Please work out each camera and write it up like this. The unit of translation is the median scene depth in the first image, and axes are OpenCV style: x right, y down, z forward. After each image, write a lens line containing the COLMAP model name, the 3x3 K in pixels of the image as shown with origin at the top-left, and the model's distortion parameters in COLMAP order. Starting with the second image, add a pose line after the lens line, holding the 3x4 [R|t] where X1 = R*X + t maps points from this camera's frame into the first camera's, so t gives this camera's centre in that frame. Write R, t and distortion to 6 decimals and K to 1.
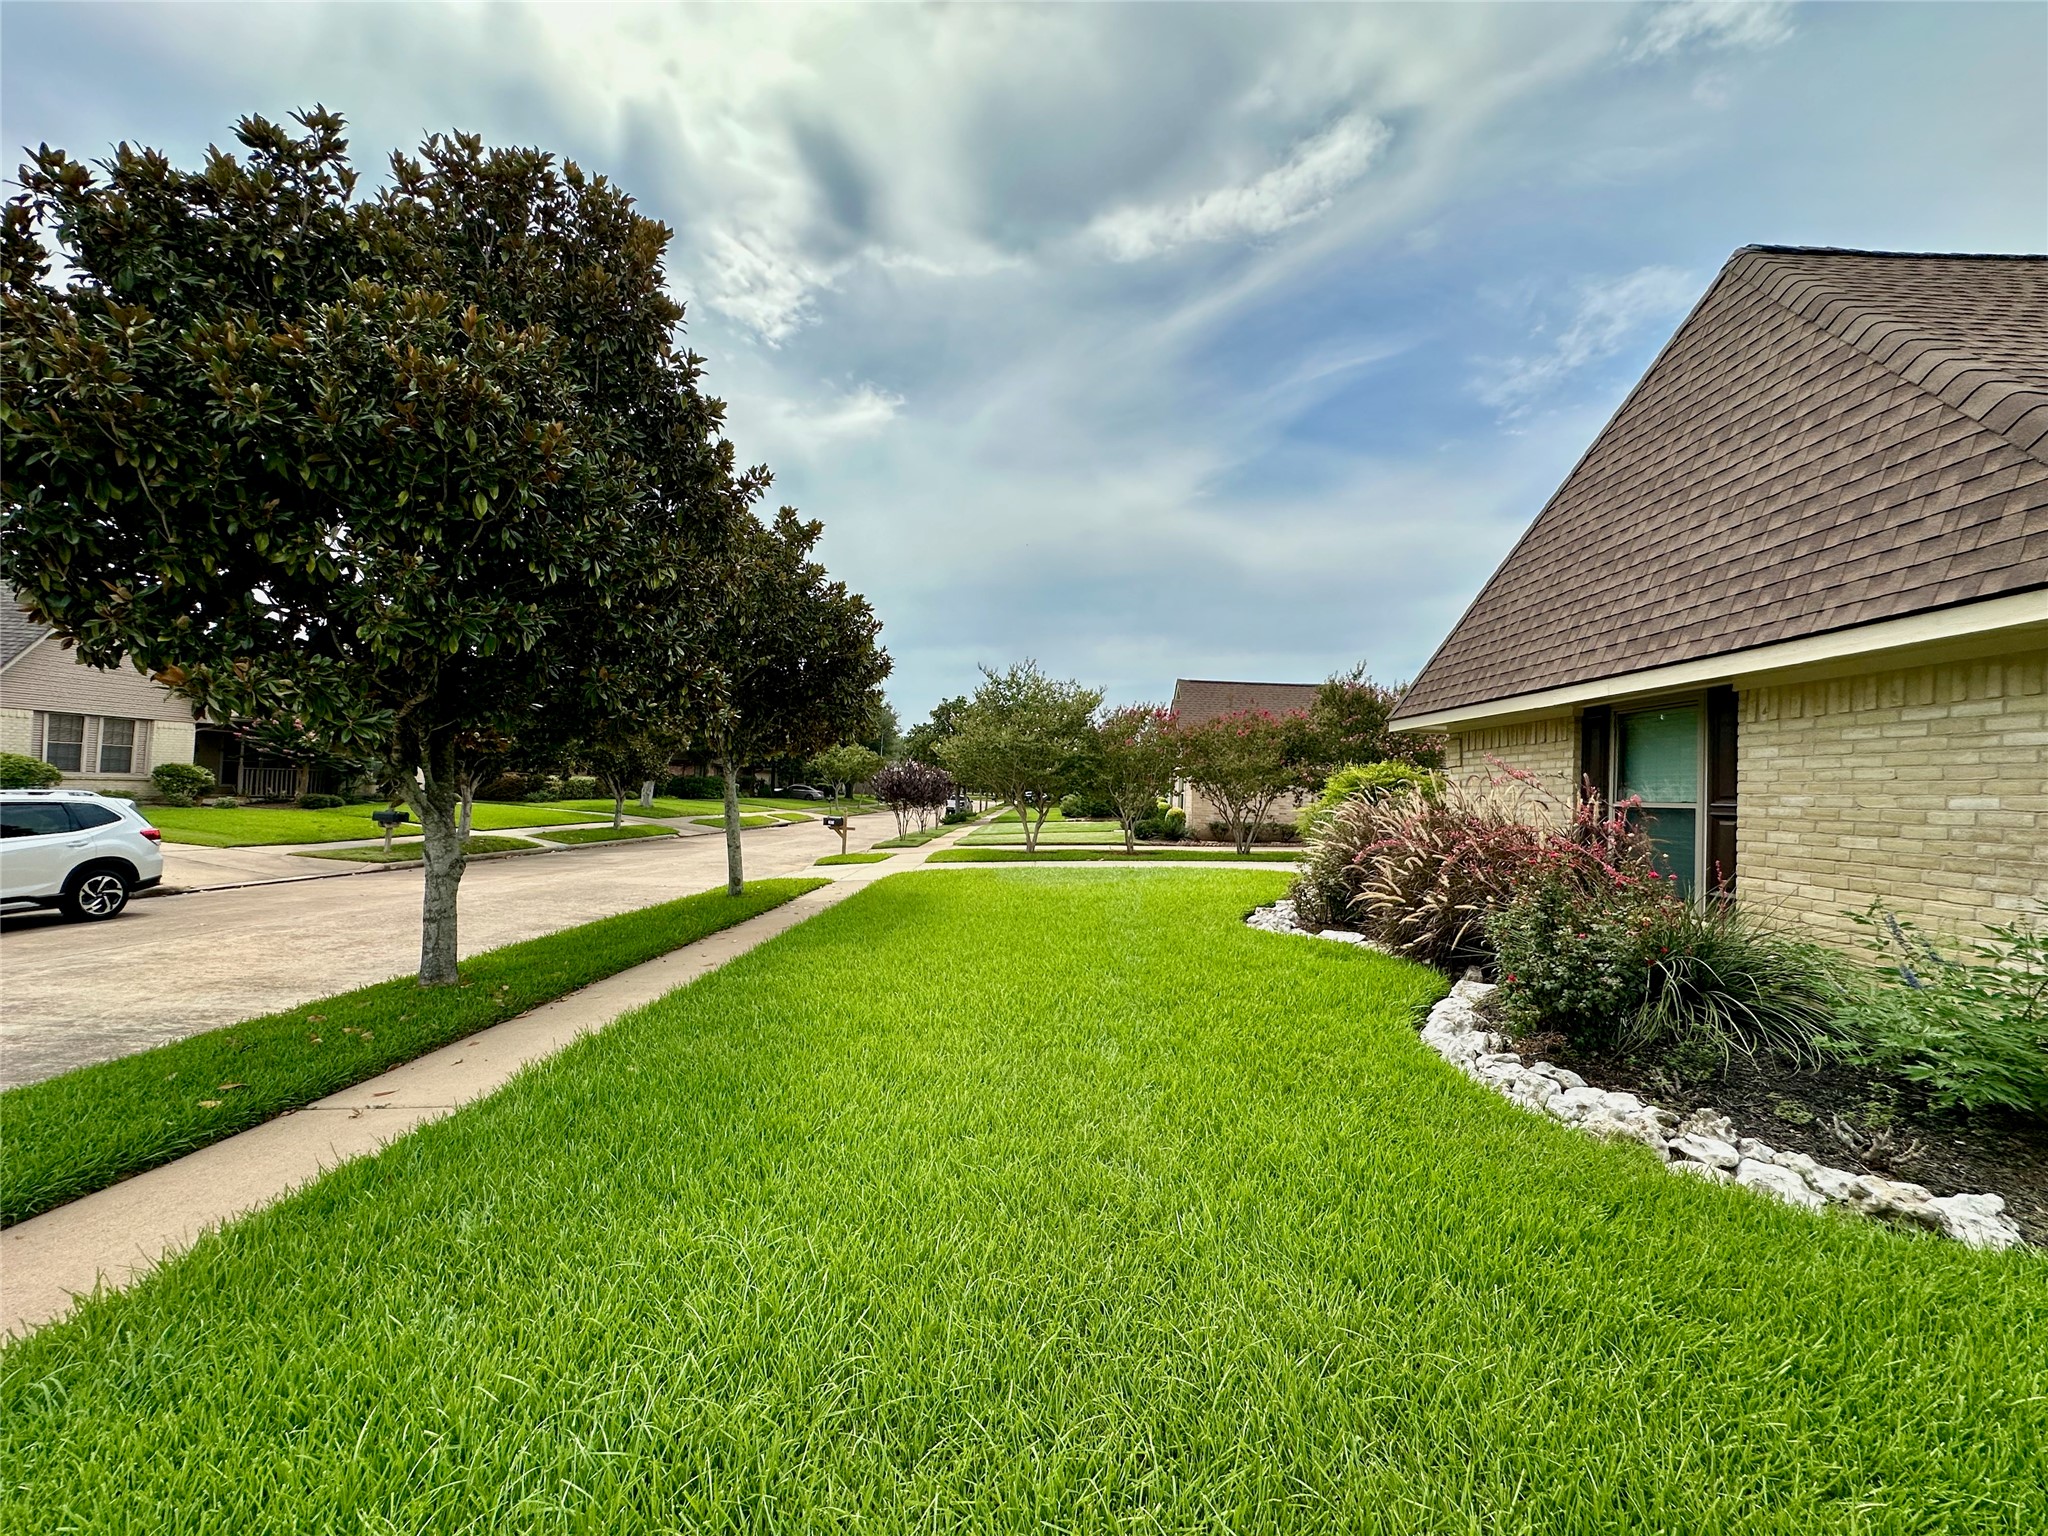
lens RADIAL K [[817.3, 0, 1025.5], [0, 817.3, 769.7], [0, 0, 1]] dist [-0.002417, 0.000497]
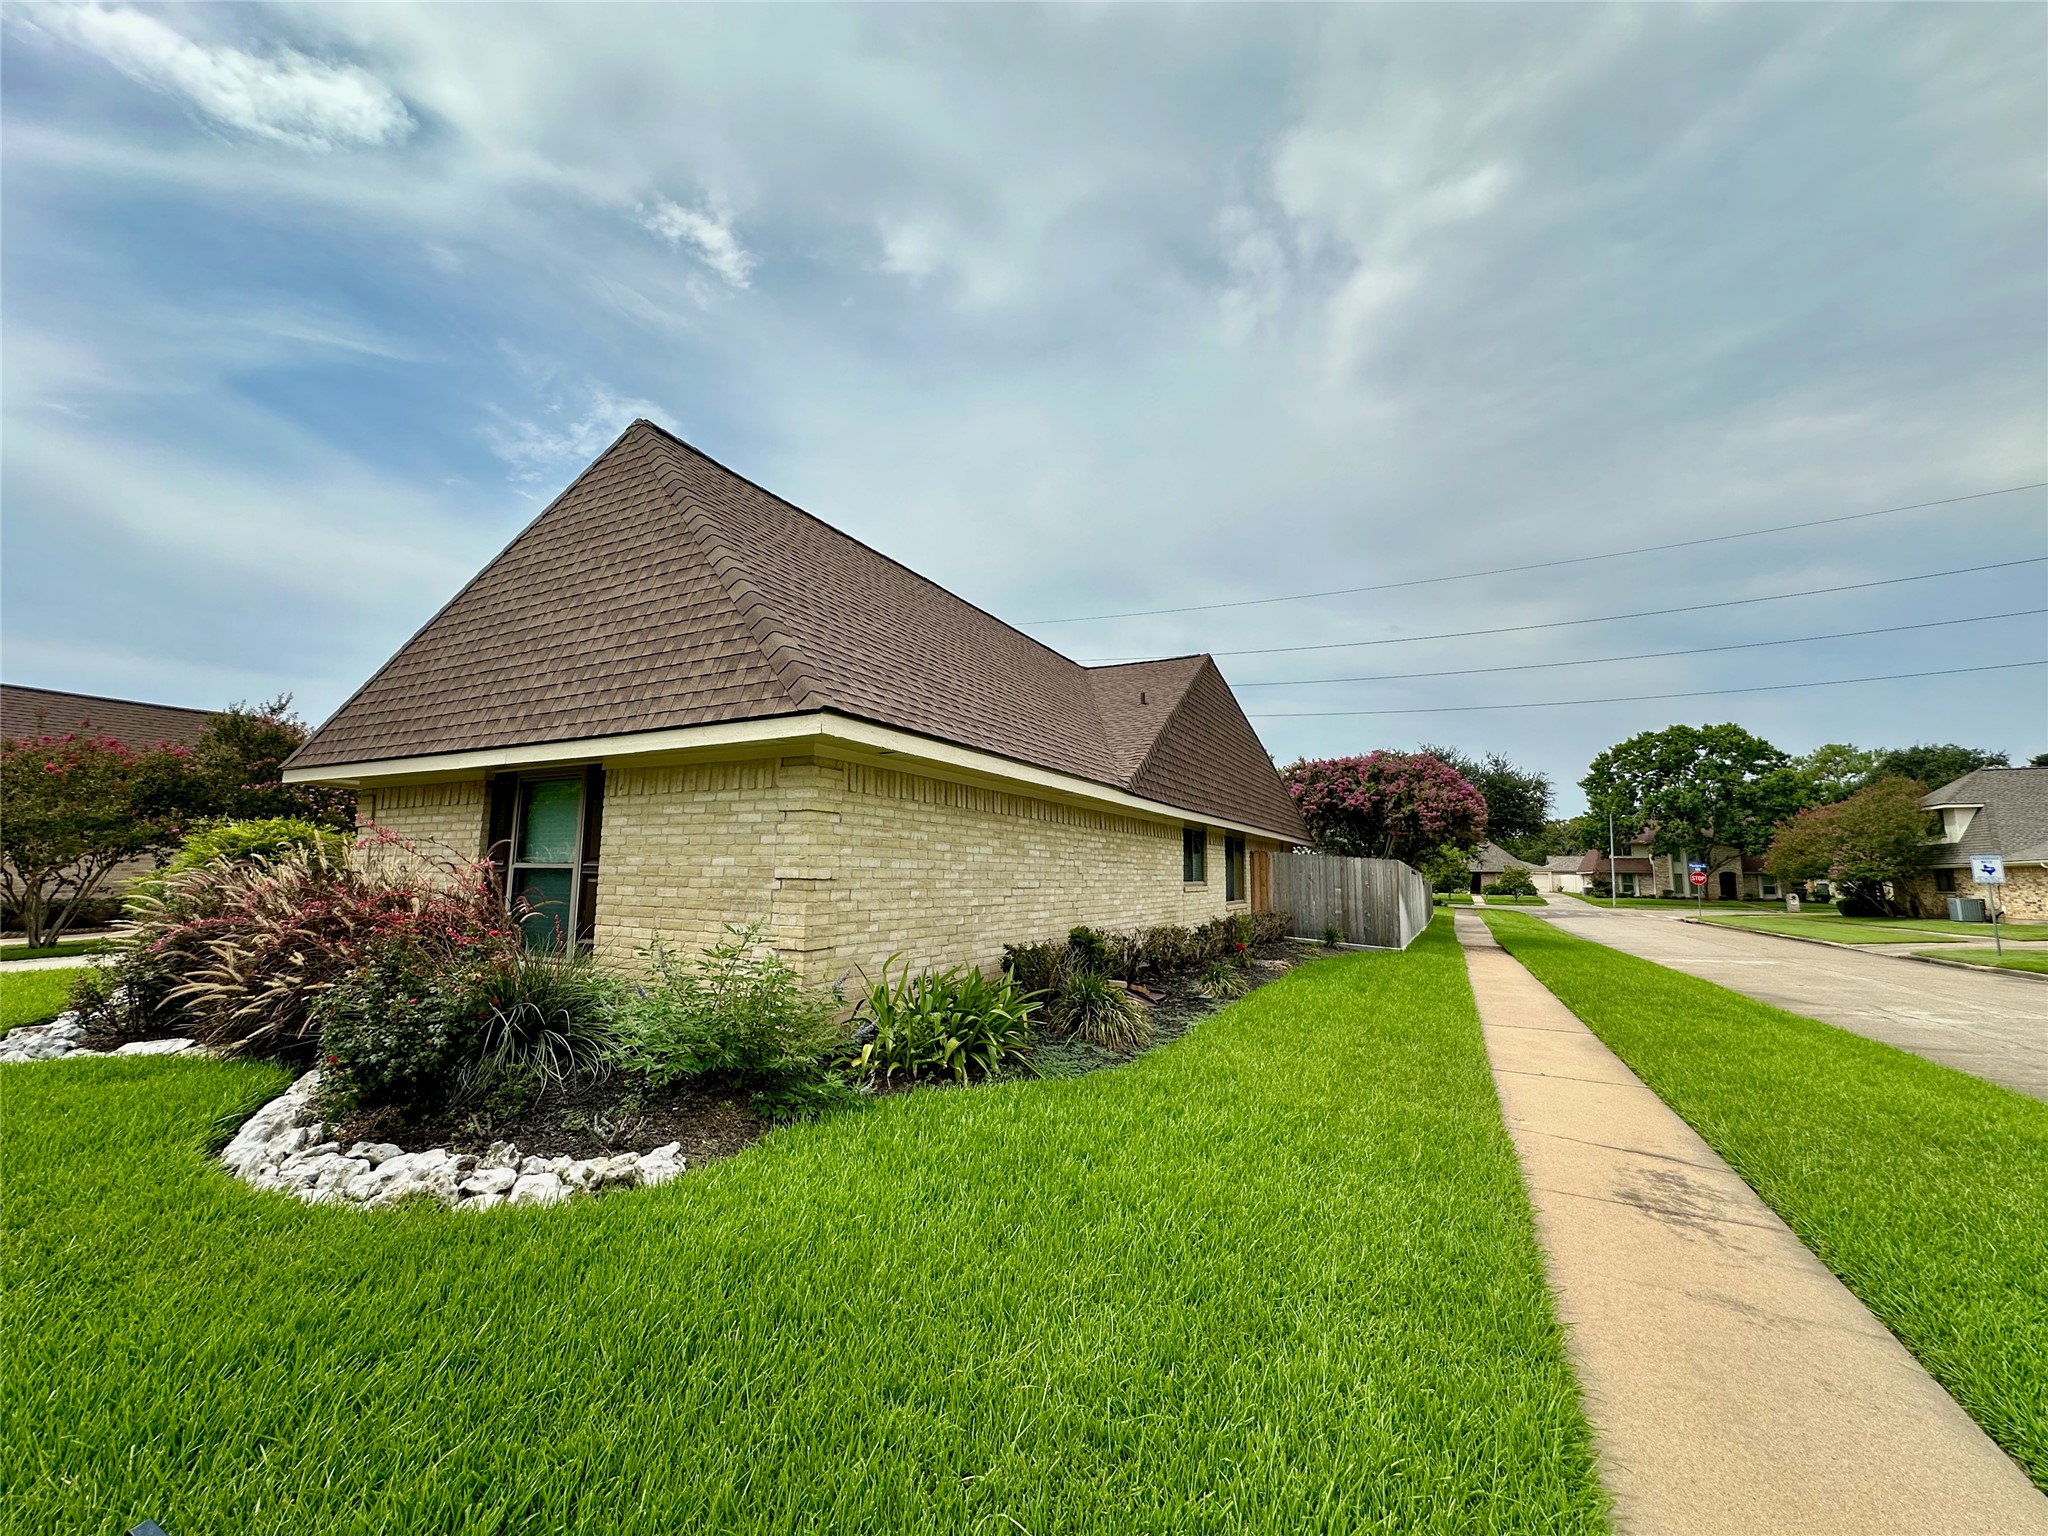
lens RADIAL K [[817.3, 0, 1025.5], [0, 817.3, 769.7], [0, 0, 1]] dist [-0.002417, 0.000497]
pose [[0.453215, 0.079156, 0.887880, 0.097323], [-0.017463, 0.996647, -0.079939, -0.012900], [-0.891230, 0.020725, 0.453078, -0.126106]]
